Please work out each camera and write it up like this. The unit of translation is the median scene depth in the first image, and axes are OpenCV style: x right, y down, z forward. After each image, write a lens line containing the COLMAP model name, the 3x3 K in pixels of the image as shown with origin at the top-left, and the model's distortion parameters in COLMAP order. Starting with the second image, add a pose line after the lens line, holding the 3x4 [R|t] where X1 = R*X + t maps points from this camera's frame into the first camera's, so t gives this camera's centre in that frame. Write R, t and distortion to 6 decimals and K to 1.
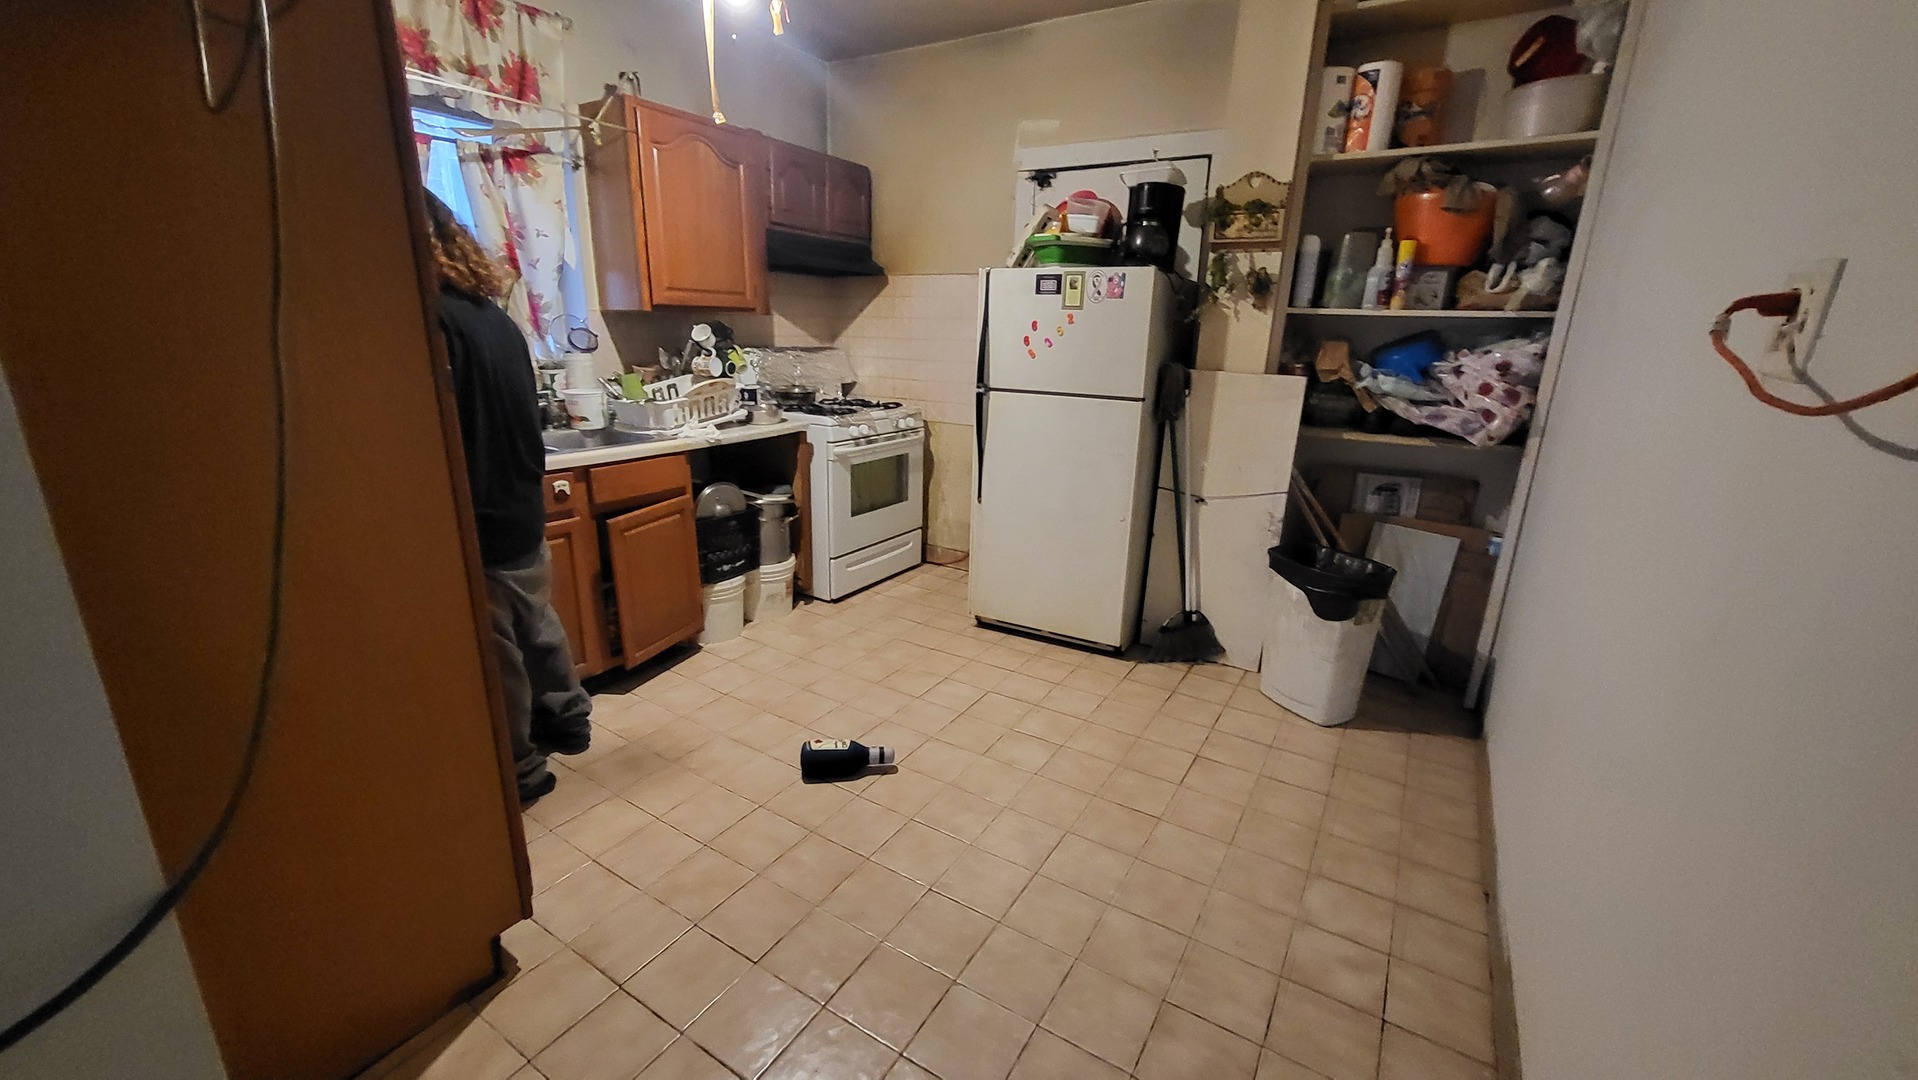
lens RADIAL K [[754.4, 0, 954.8], [0, 754.4, 540.9], [0, 0, 1]] dist [0.000956, 0.000303]
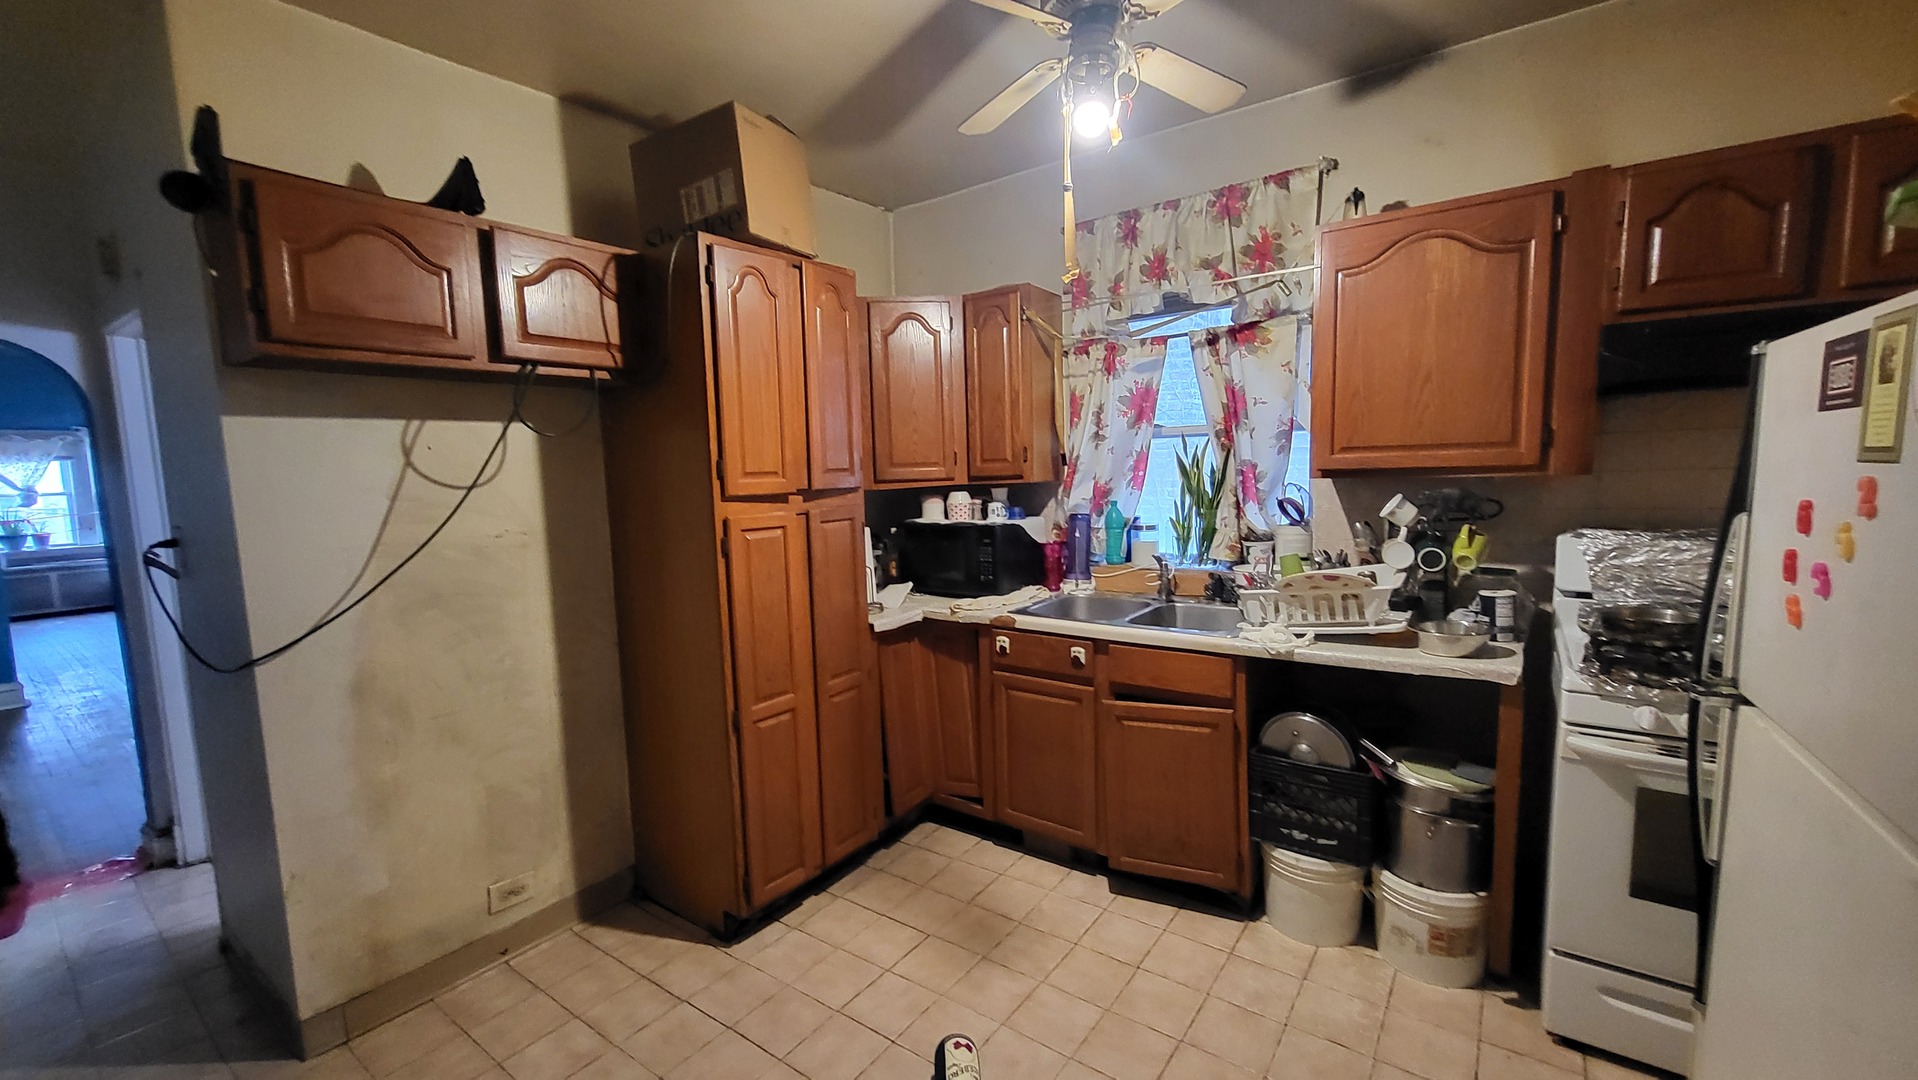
lens RADIAL K [[754.4, 0, 959.7], [0, 754.4, 547.2], [0, 0, 1]] dist [0.000956, 0.000303]
pose [[-0.064046, 0.080717, -0.994677, 0.410592], [-0.251258, 0.963311, 0.094350, -0.219889], [0.965799, 0.255963, -0.041415, 0.702446]]
